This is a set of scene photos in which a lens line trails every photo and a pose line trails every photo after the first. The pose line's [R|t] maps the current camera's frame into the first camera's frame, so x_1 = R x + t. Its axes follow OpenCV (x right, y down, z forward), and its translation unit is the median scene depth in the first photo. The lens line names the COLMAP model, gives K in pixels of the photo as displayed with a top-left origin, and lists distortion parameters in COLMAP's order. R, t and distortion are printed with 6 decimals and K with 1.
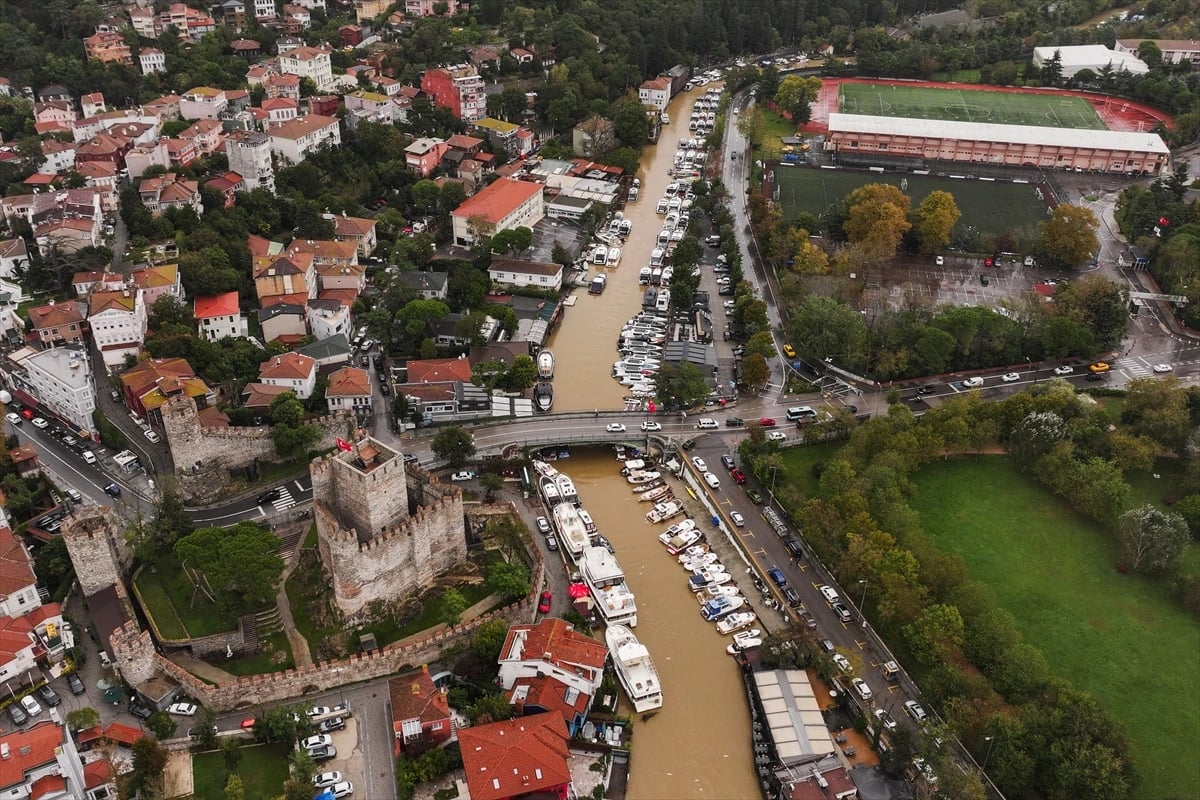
lens RADIAL K [[998.6, 0, 566.6], [0, 998.6, 396.7], [0, 0, 1]] dist [0.009328, -0.008406]
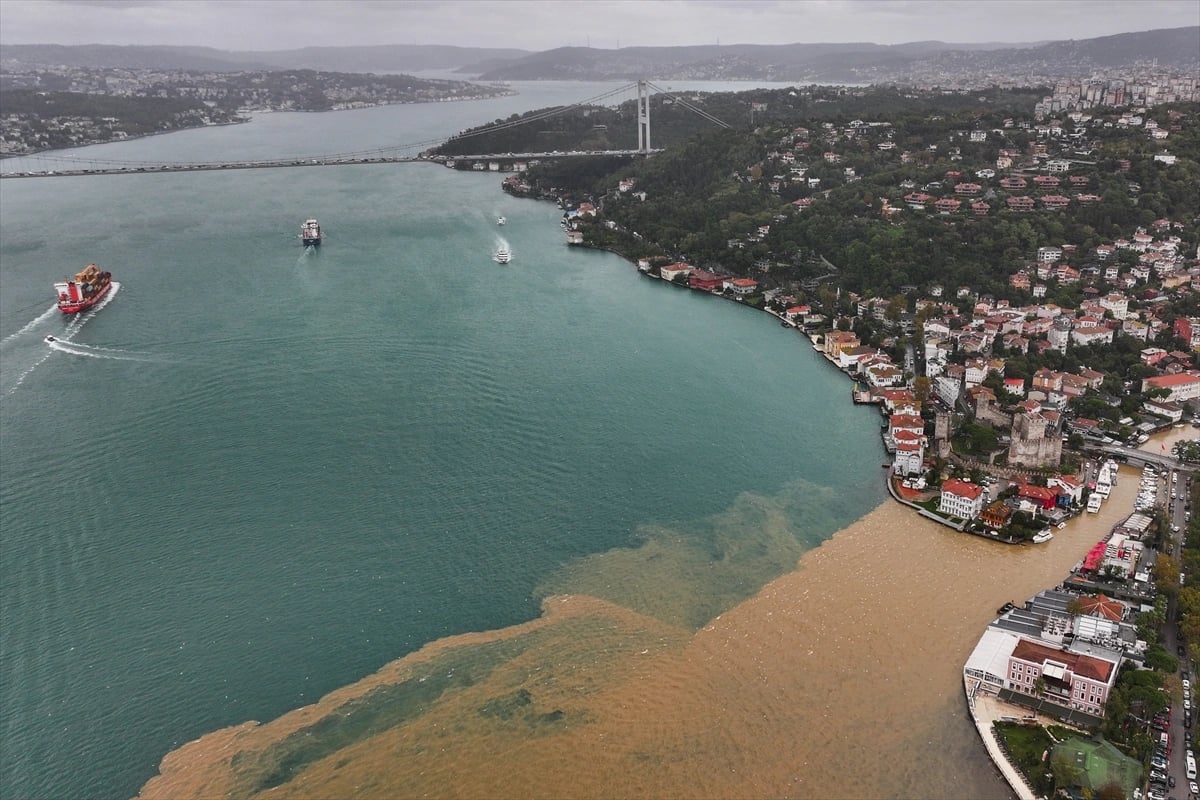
lens RADIAL K [[998.6, 0, 689.4], [0, 998.6, 388.1], [0, 0, 1]] dist [0.009328, -0.008406]
pose [[0.710705, 0.216811, -0.669247, 0.869699], [-0.367831, 0.925448, -0.090806, 0.522631], [0.599666, 0.310706, 0.737470, -1.533543]]
